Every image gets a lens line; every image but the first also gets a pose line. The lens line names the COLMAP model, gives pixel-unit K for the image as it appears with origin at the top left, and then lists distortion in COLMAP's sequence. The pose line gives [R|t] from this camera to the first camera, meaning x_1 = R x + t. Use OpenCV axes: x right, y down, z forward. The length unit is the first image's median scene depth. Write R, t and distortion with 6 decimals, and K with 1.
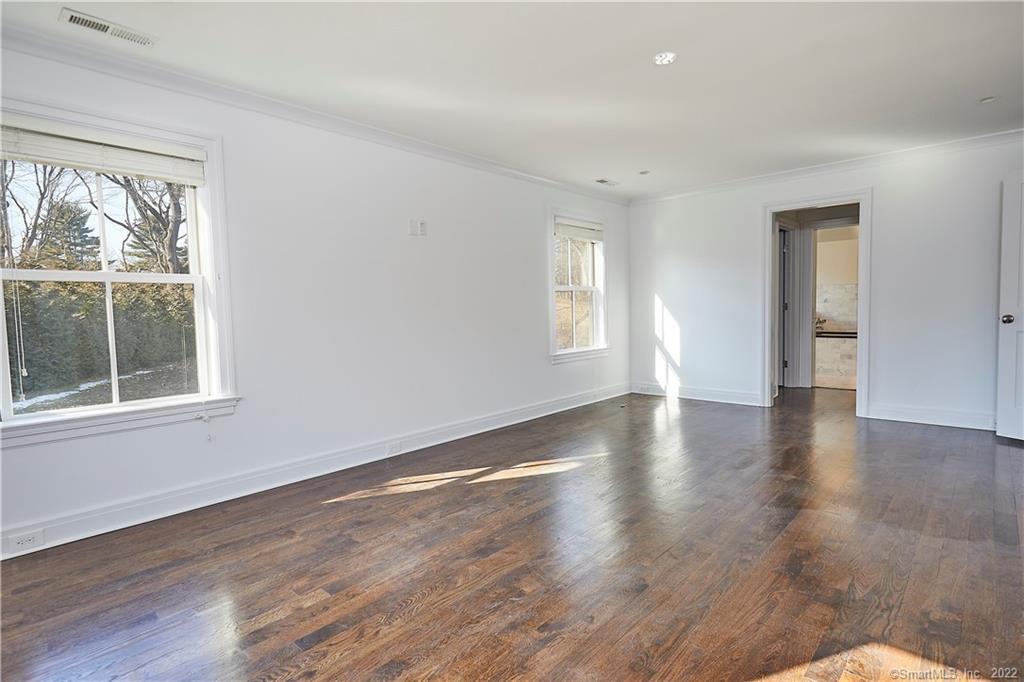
lens RADIAL K [[513.2, 0, 512.0], [0, 513.2, 341.0], [0, 0, 1]] dist [0.001592, -0.000870]
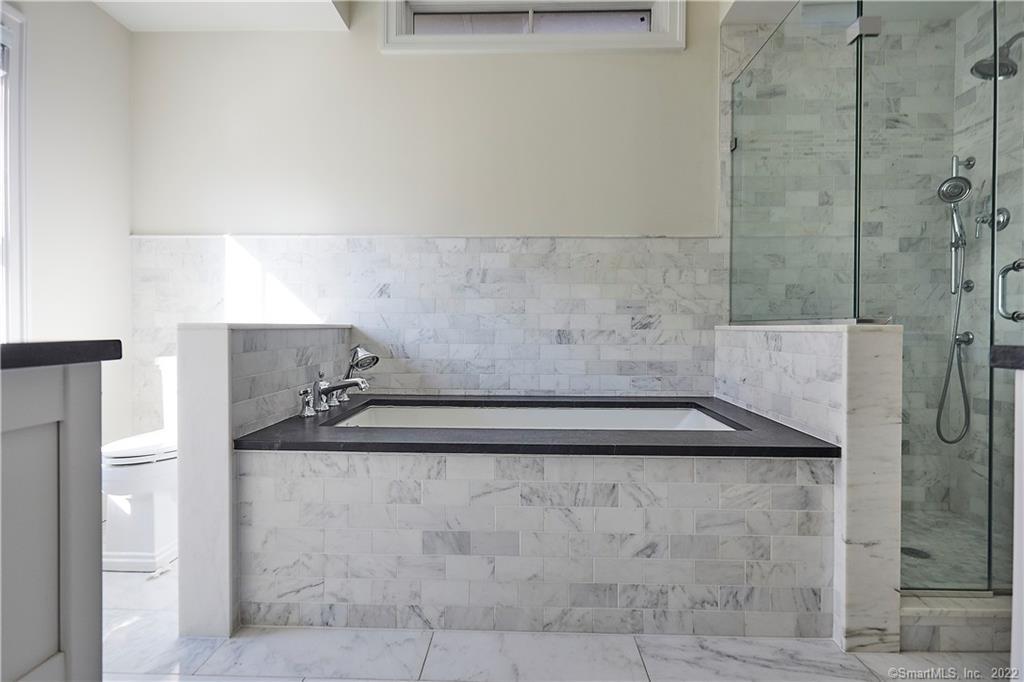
lens RADIAL K [[513.2, 0, 512.0], [0, 513.2, 341.0], [0, 0, 1]] dist [0.001592, -0.000870]
pose [[0.757620, 0.003309, 0.652687, 0.498704], [0.022658, 0.999251, -0.031366, -0.040147], [-0.652302, 0.038552, 0.756978, 0.766644]]
